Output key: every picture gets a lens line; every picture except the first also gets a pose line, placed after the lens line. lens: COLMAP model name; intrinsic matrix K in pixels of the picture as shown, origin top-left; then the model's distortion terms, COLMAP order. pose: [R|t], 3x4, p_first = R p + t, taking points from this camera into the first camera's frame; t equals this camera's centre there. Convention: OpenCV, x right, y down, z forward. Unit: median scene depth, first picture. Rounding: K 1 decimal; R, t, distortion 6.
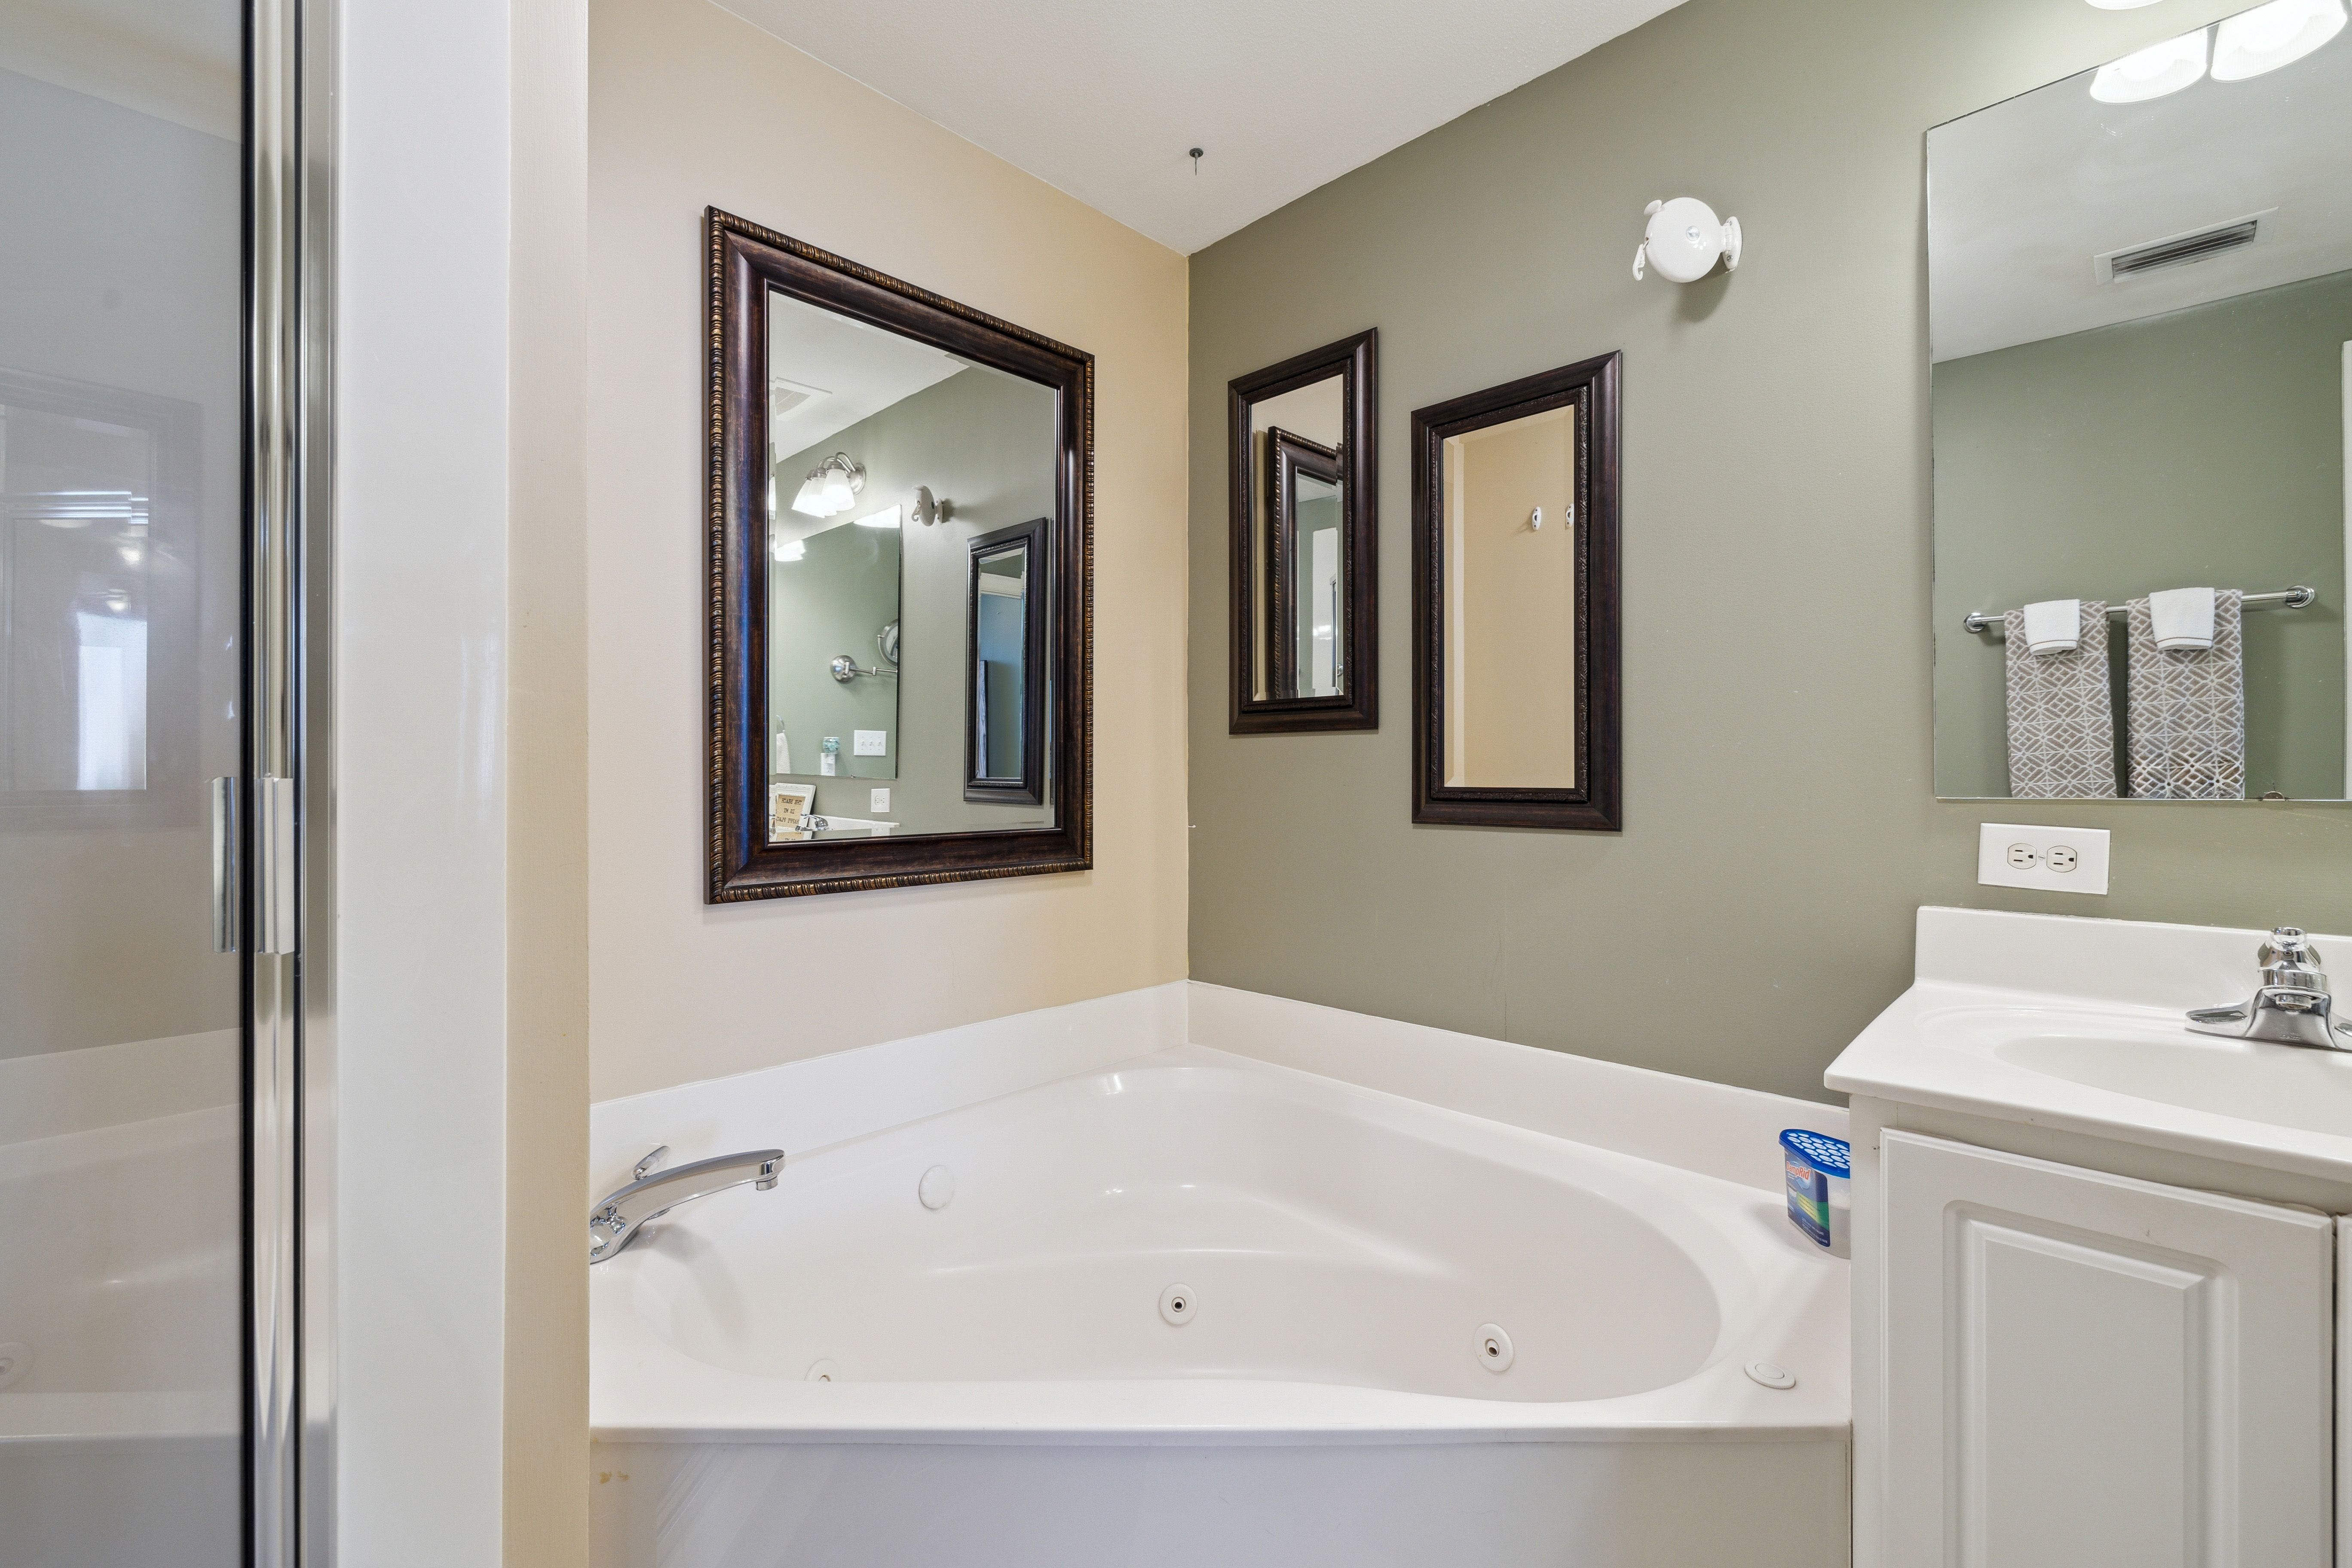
lens RADIAL K [[990.4, 0, 1177.5], [0, 990.4, 779.3], [0, 0, 1]] dist [-0.001914, 0.000326]
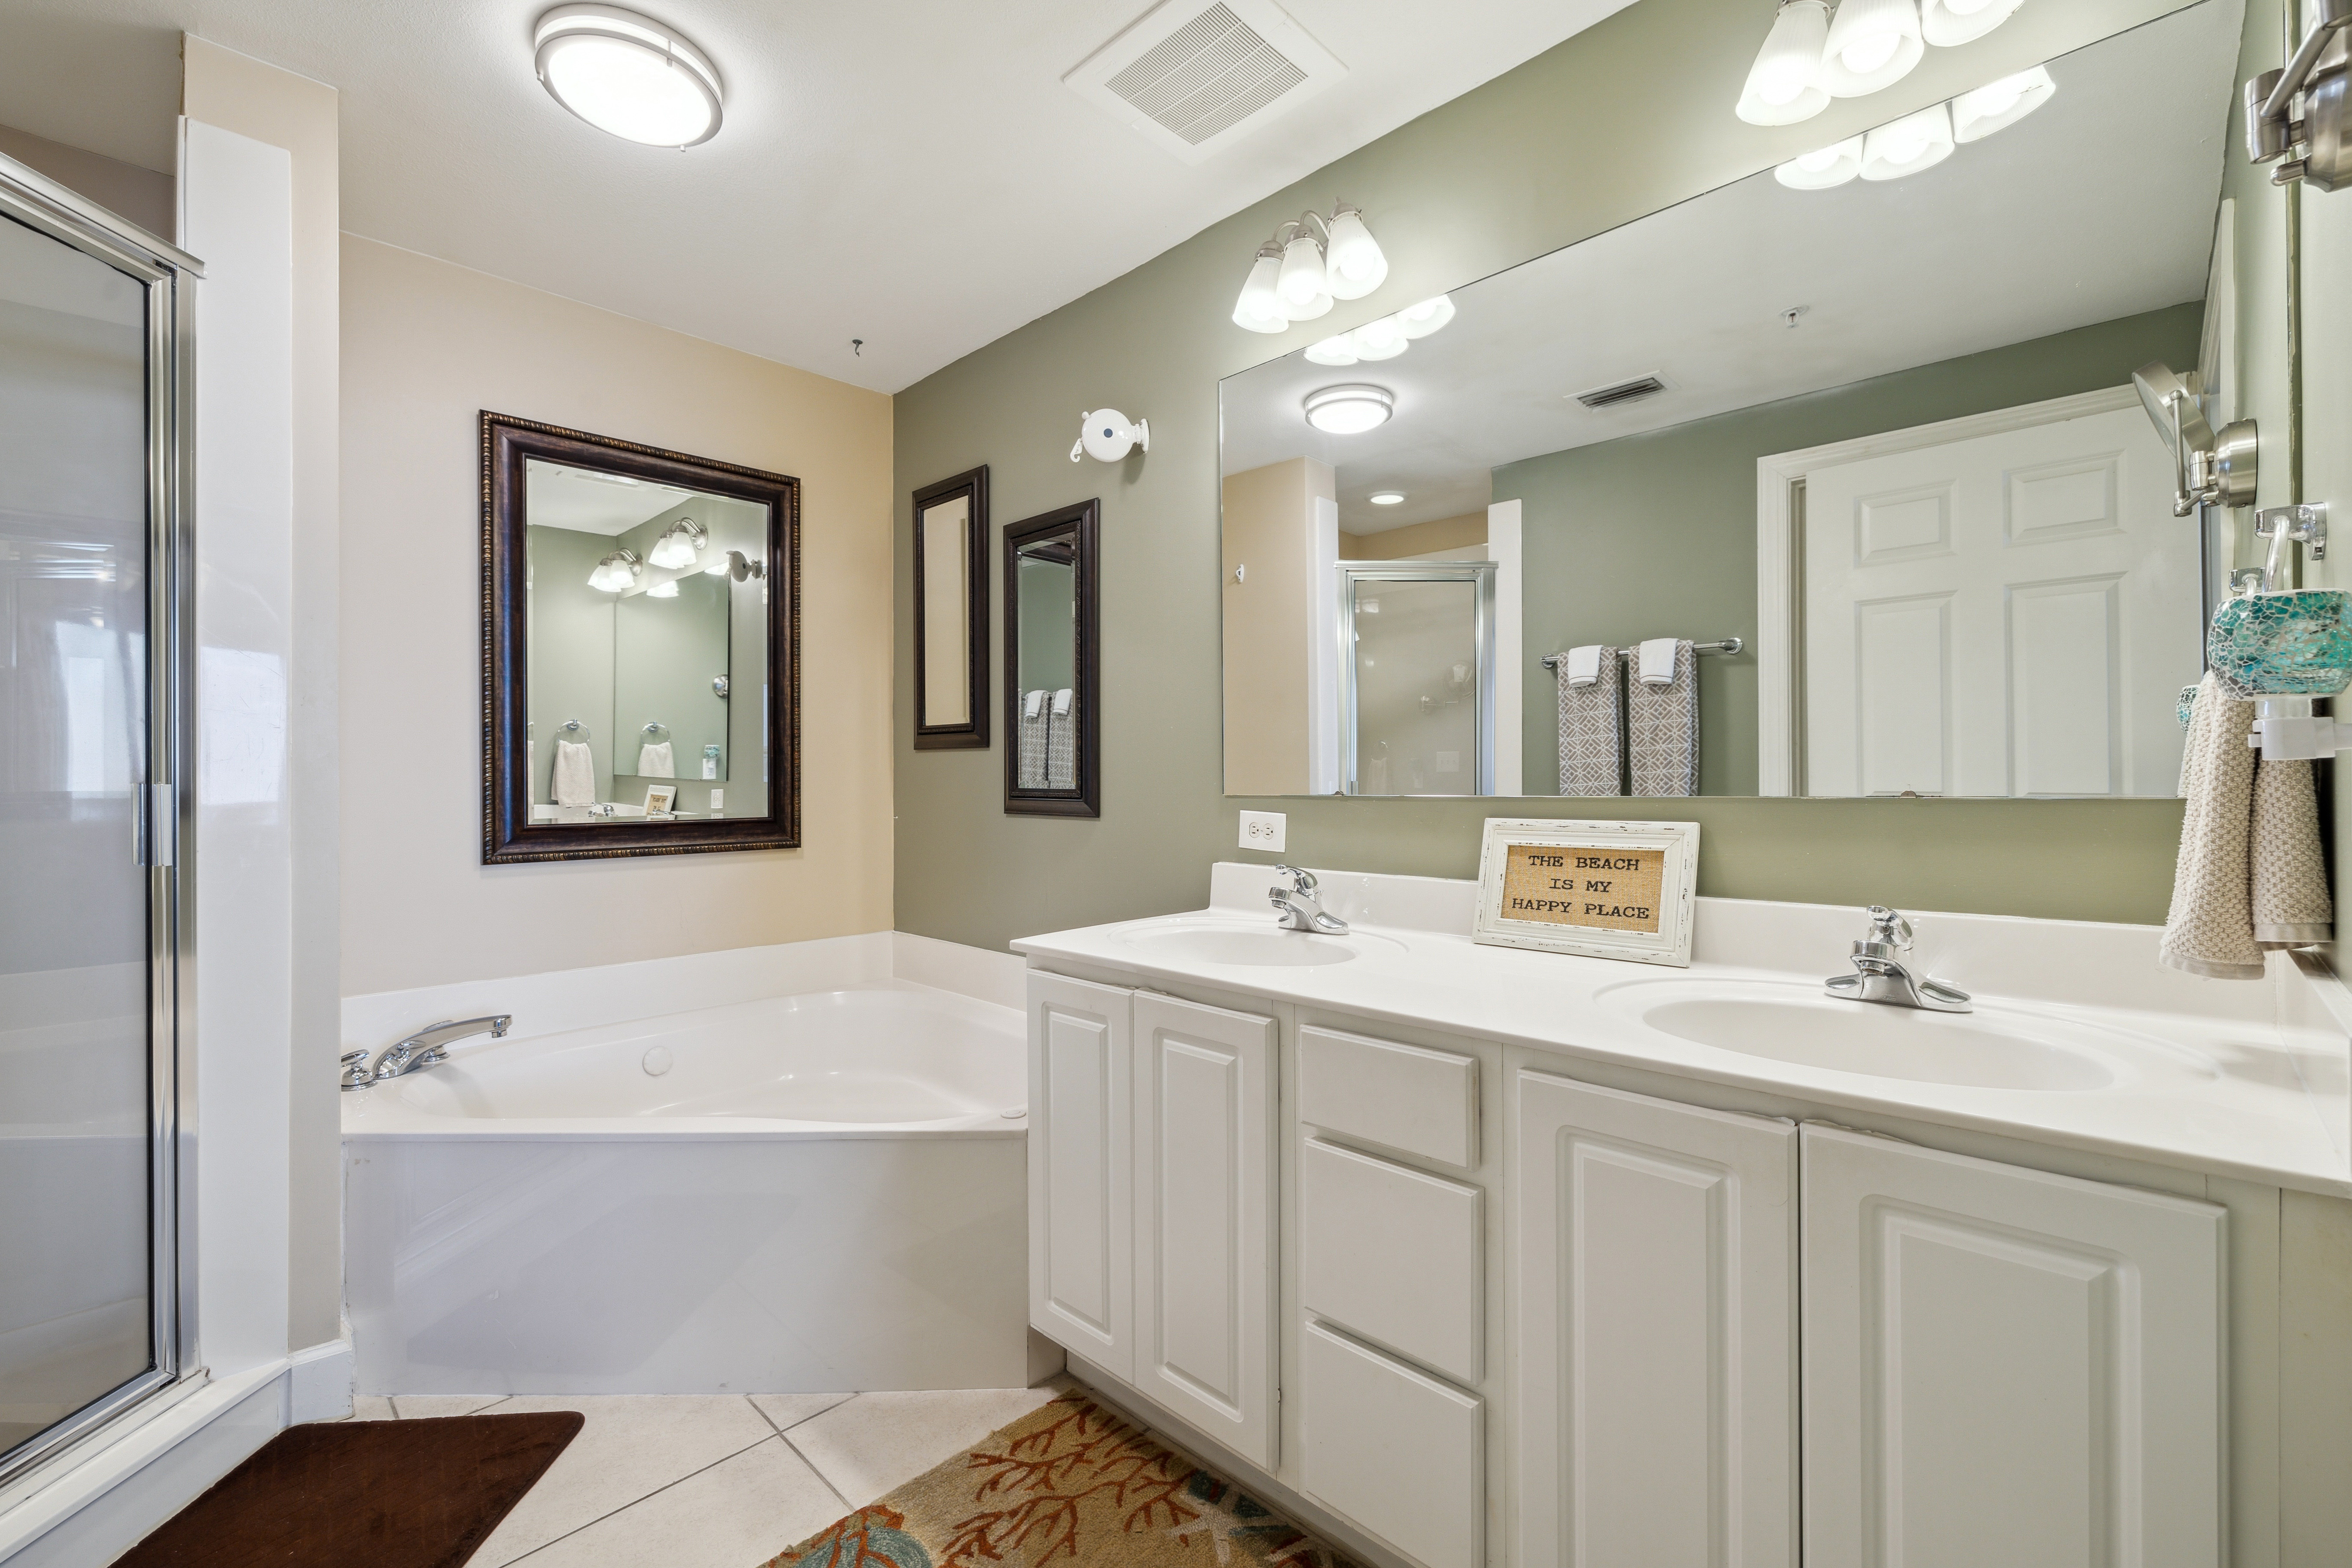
lens RADIAL K [[990.4, 0, 1175.4], [0, 990.4, 781.3], [0, 0, 1]] dist [-0.001914, 0.000326]
pose [[0.999978, -0.000270, 0.006684, 0.442122], [0.000260, 0.999999, 0.001470, -0.003855], [-0.006684, -0.001468, 0.999977, -0.403831]]
